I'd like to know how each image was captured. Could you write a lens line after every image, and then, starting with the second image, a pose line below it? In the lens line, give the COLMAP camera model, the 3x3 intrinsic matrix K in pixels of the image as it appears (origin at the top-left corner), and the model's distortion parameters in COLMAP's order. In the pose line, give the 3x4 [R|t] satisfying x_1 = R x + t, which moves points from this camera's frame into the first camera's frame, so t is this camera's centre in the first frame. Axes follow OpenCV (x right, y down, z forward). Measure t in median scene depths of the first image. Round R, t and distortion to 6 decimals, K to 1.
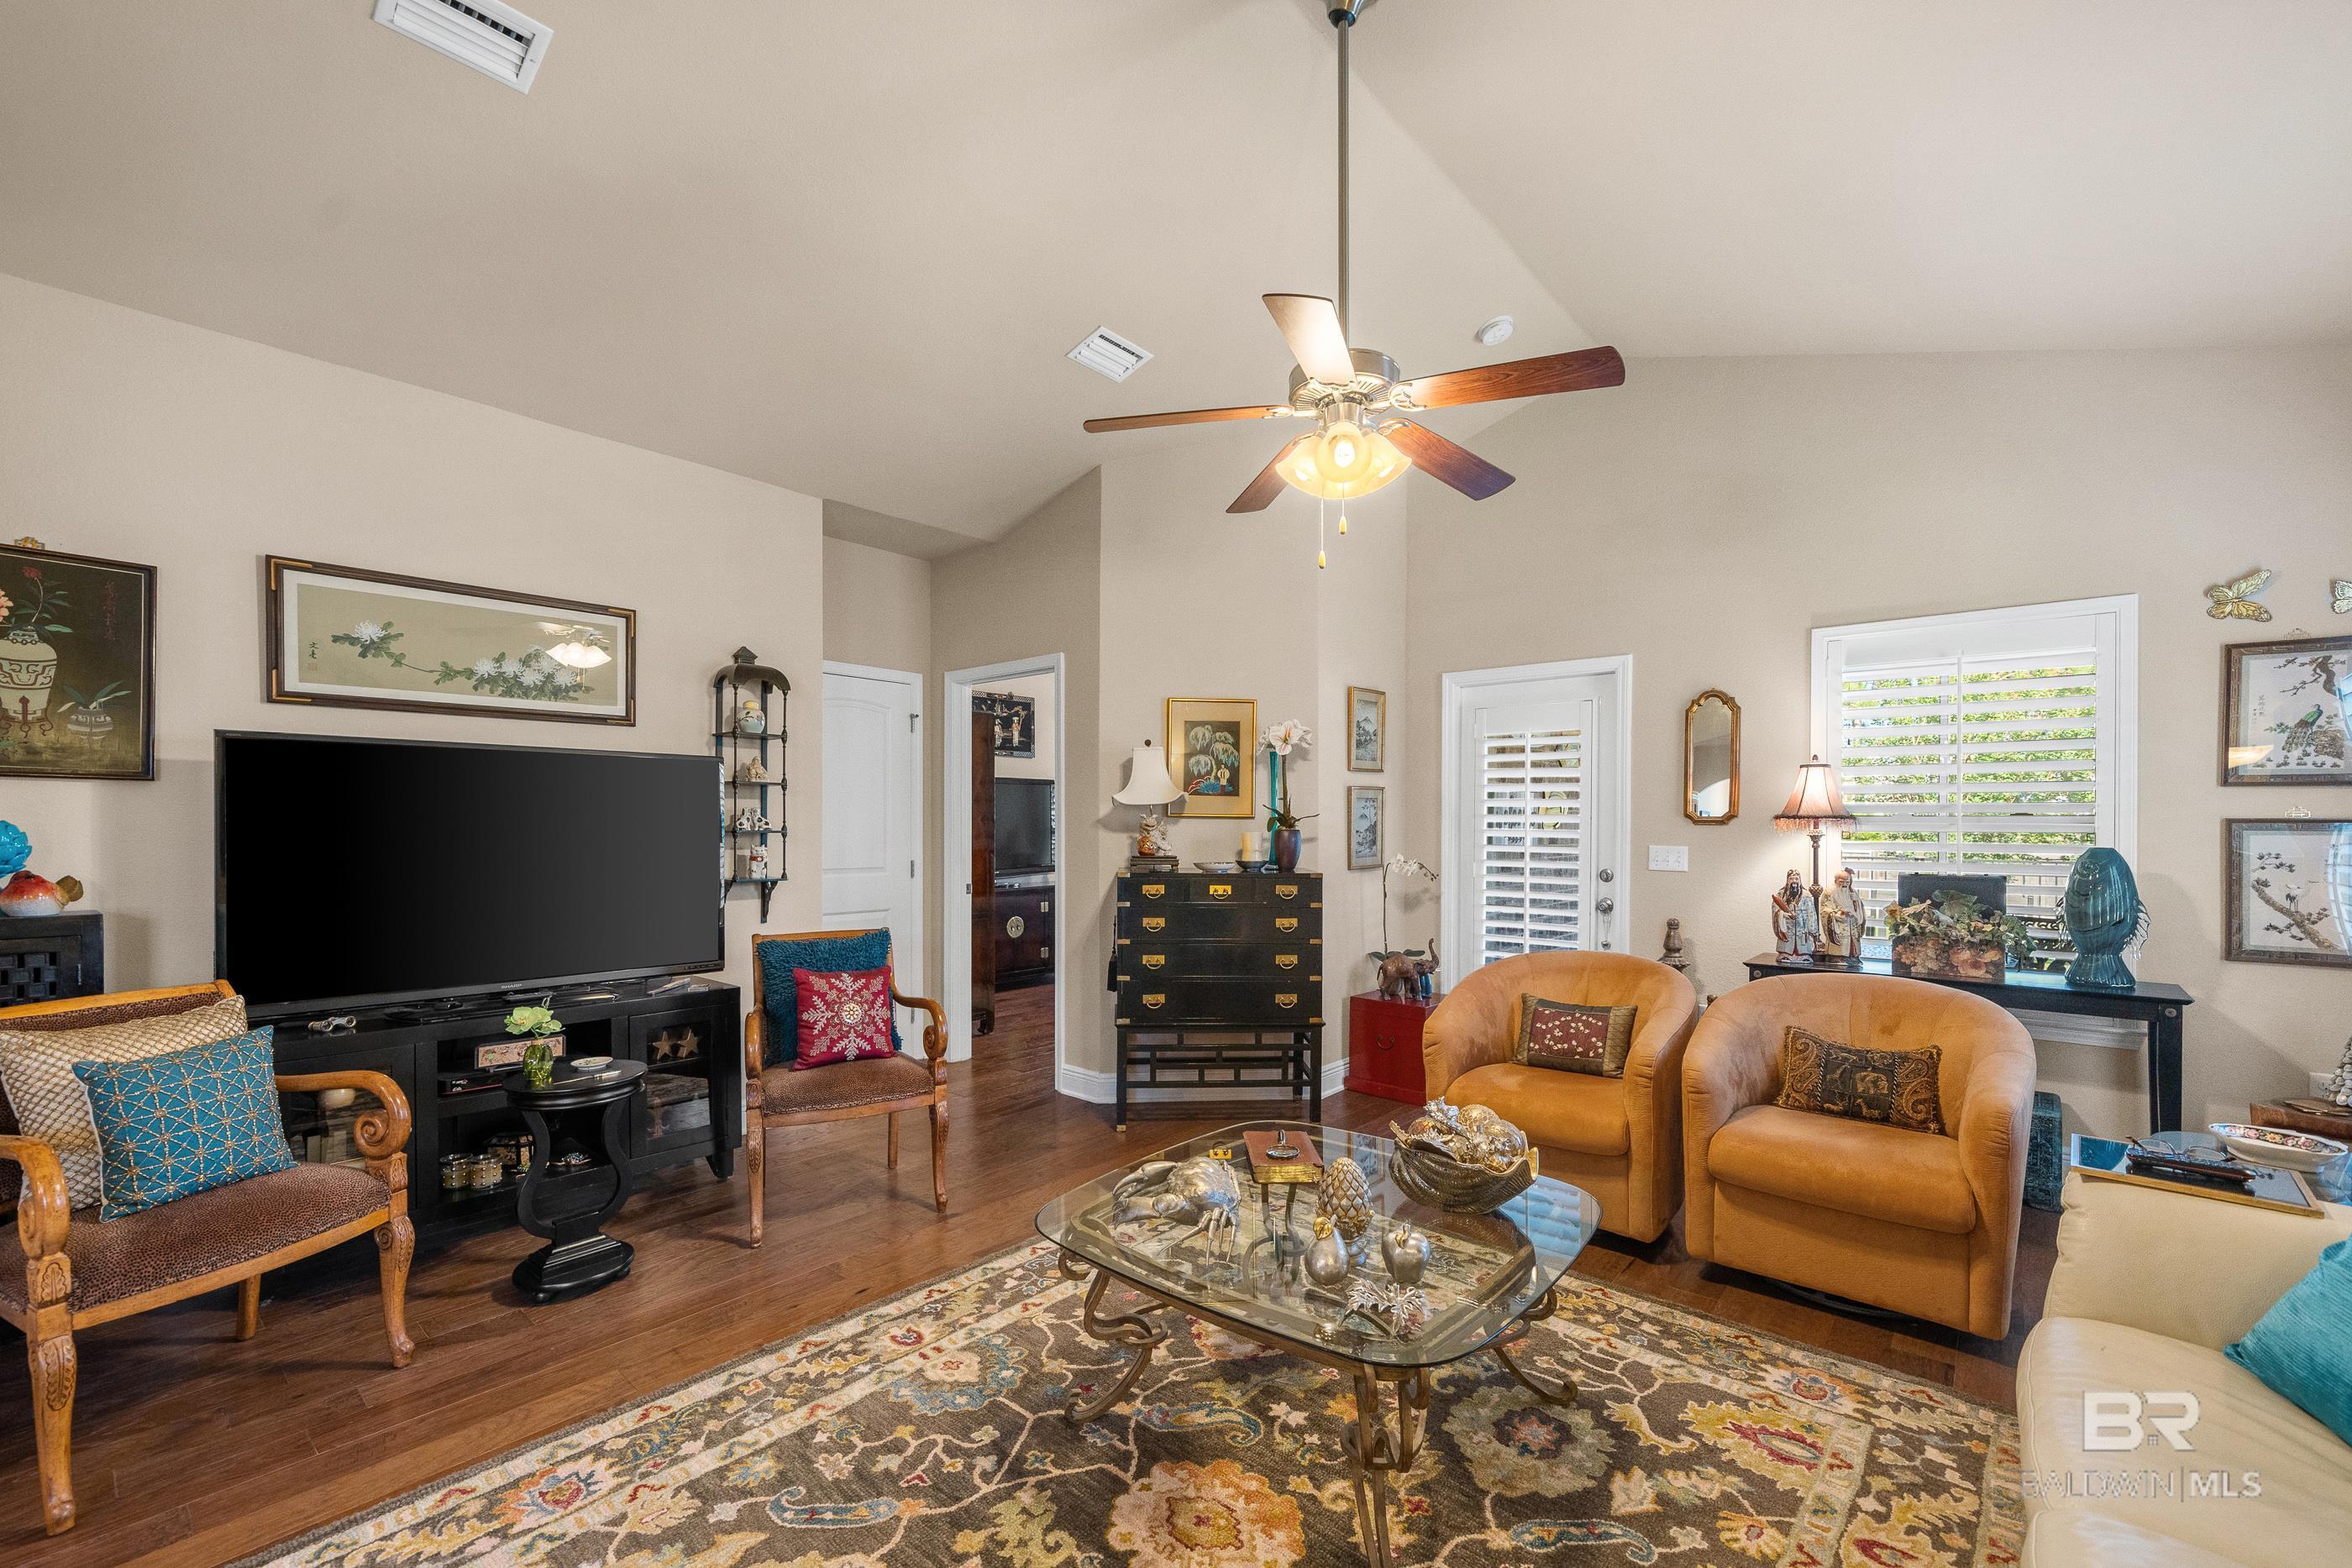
lens RADIAL K [[976.8, 0, 1138.7], [0, 976.8, 826.7], [0, 0, 1]] dist [-0.001748, -0.000011]
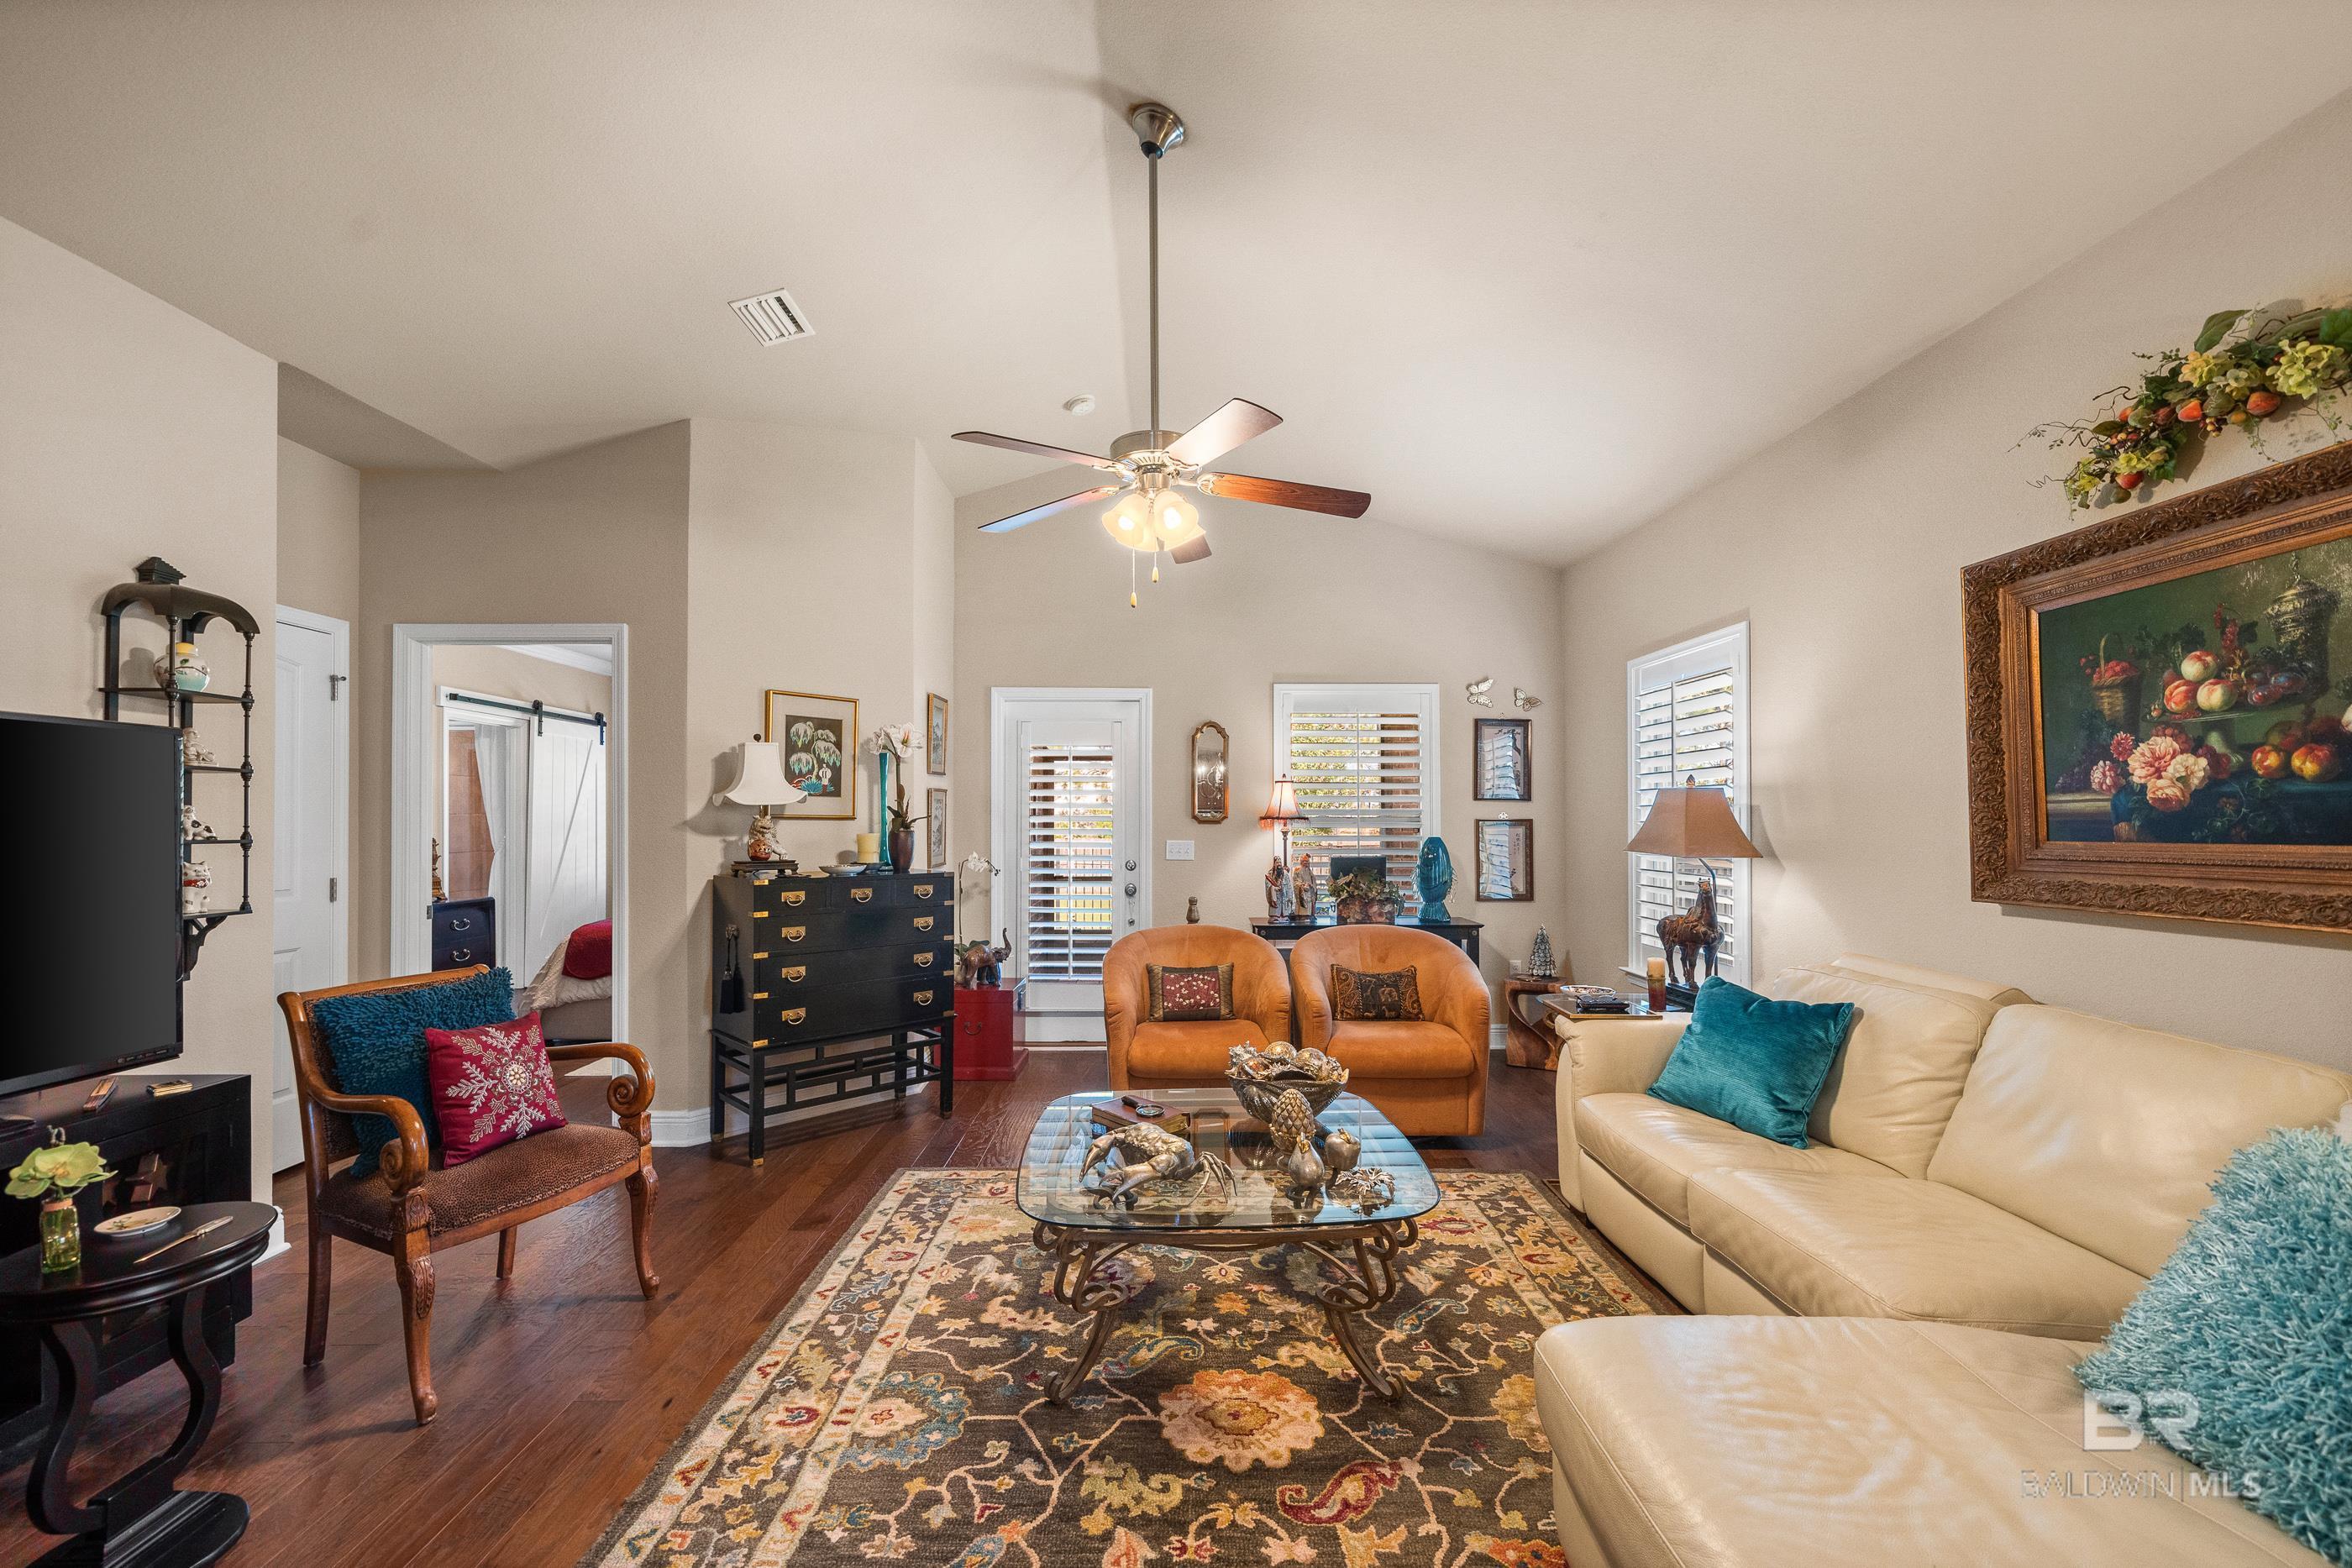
lens RADIAL K [[976.8, 0, 1158.3], [0, 976.8, 805.6], [0, 0, 1]] dist [-0.001748, -0.000011]
pose [[0.737727, 0.007782, 0.675055, -0.434693], [0.004600, 0.999852, -0.016554, -0.006294], [-0.675084, 0.015318, 0.737582, 0.093514]]
